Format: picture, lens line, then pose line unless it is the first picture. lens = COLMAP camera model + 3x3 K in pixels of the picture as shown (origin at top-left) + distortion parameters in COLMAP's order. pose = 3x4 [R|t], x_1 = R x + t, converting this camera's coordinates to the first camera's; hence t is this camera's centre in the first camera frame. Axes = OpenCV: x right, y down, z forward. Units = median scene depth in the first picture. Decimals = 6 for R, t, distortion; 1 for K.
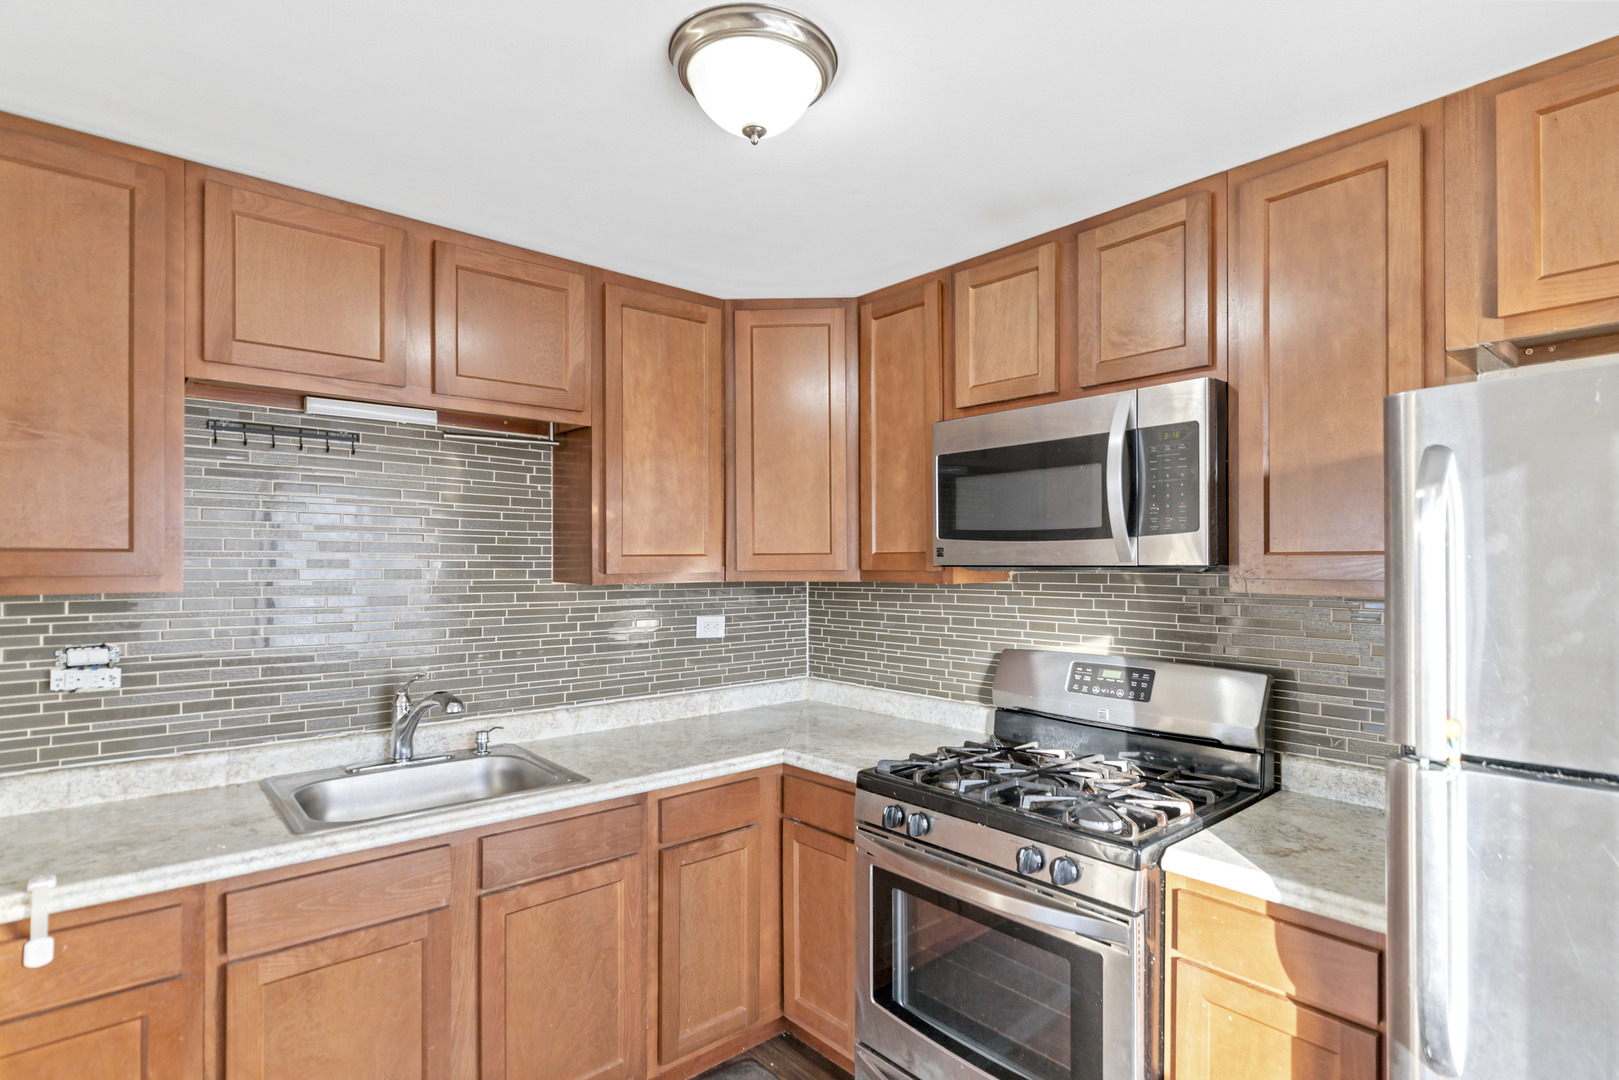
lens RADIAL K [[795.7, 0, 846.4], [0, 795.7, 556.9], [0, 0, 1]] dist [-0.000848, -0.000557]
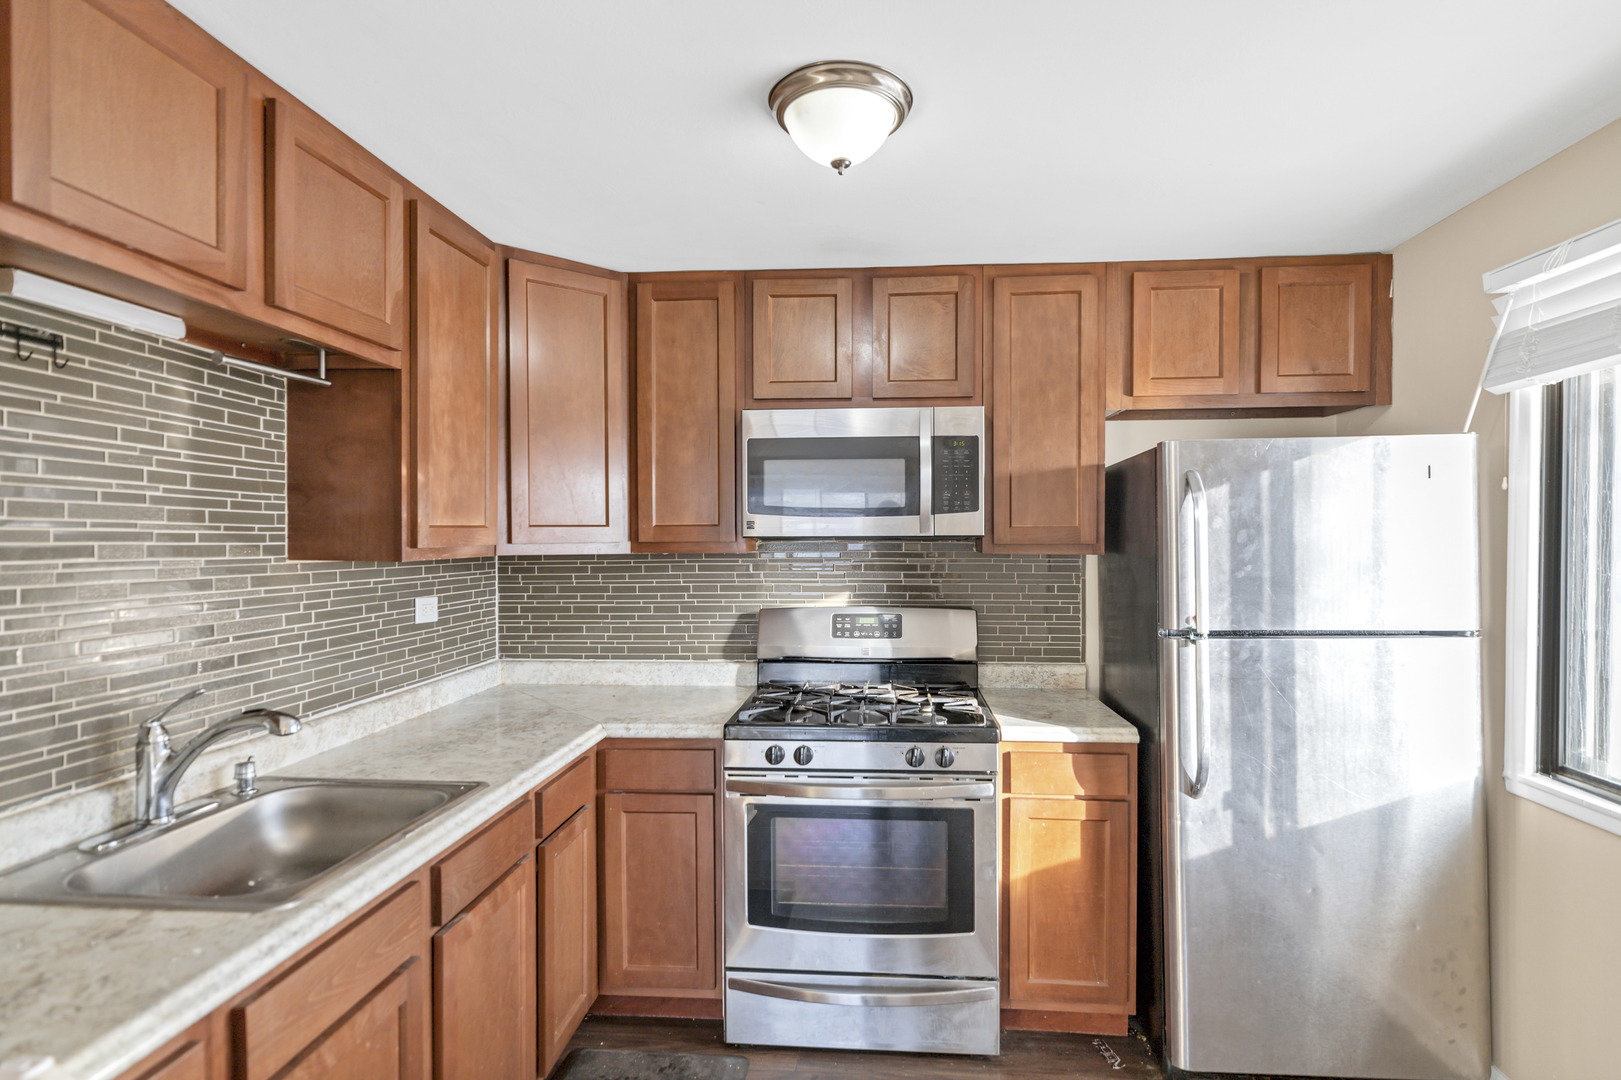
lens RADIAL K [[809.8, 0, 810.5], [0, 809.8, 540.0], [0, 0, 1]] dist [-0.000800, -0.000453]
pose [[0.732621, -0.005271, 0.680616, -0.585977], [-0.001493, 0.999955, 0.009352, 0.004344], [-0.680635, -0.007867, 0.732580, 0.094344]]
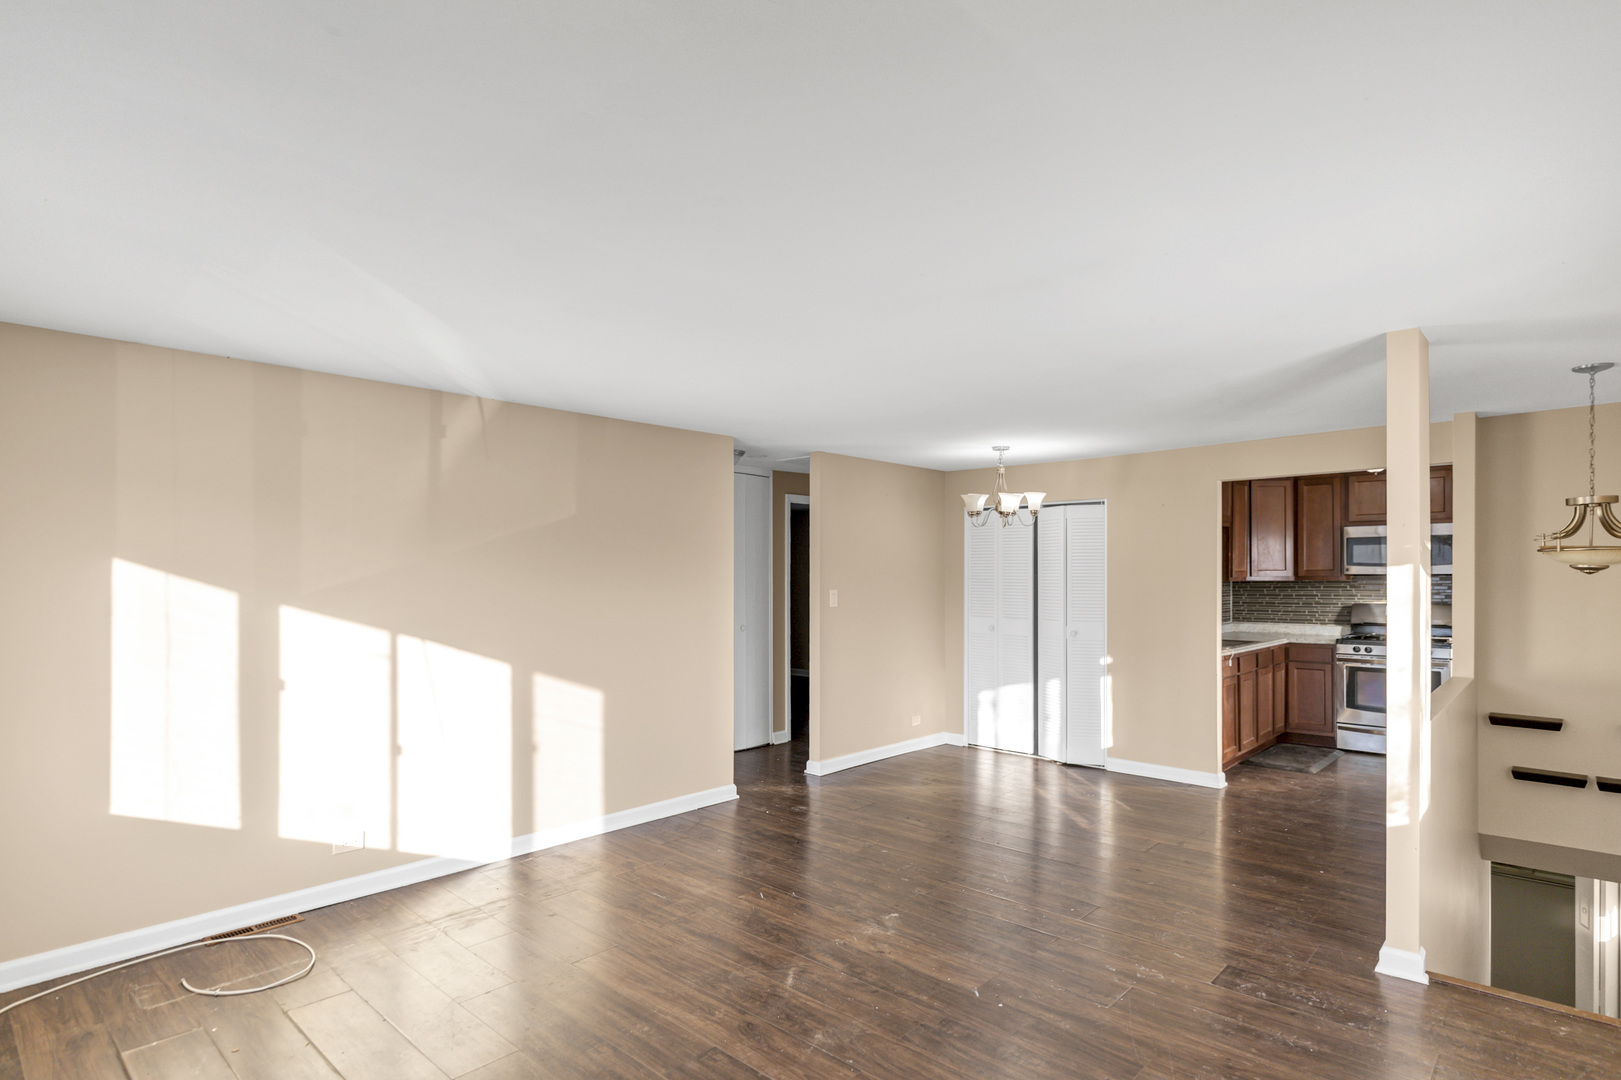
lens RADIAL K [[829.9, 0, 816.7], [0, 829.9, 572.3], [0, 0, 1]] dist [-0.000801, -0.000195]
pose [[0.995235, 0.001735, 0.097494, -2.118951], [-0.001907, 0.999997, 0.001669, 0.002035], [-0.097490, -0.001847, 0.995235, -1.867500]]
